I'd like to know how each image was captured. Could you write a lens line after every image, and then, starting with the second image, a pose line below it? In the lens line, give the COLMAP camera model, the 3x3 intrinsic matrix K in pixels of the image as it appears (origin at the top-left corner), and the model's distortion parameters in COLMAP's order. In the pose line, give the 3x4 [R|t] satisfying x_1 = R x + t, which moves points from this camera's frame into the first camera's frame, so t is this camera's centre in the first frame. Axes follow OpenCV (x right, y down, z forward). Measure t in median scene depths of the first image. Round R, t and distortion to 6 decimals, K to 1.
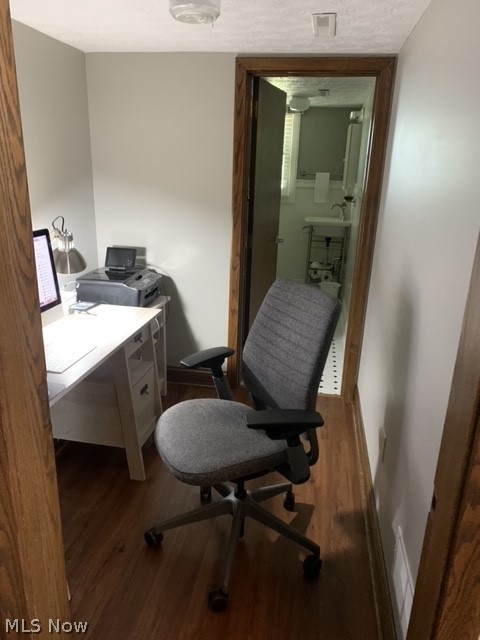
lens RADIAL K [[486.4, 0, 239.7], [0, 486.4, 320.2], [0, 0, 1]] dist [0.025471, -0.018619]
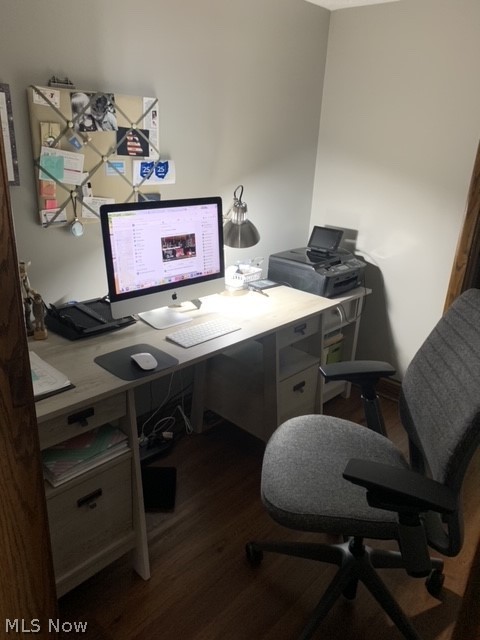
lens RADIAL K [[486.4, 0, 240.1], [0, 486.4, 319.9], [0, 0, 1]] dist [0.025471, -0.018619]
pose [[0.845327, 0.198276, -0.496095, 0.131706], [-0.181845, 0.979920, 0.081791, -0.031374], [0.502350, 0.021072, 0.864408, 0.169548]]
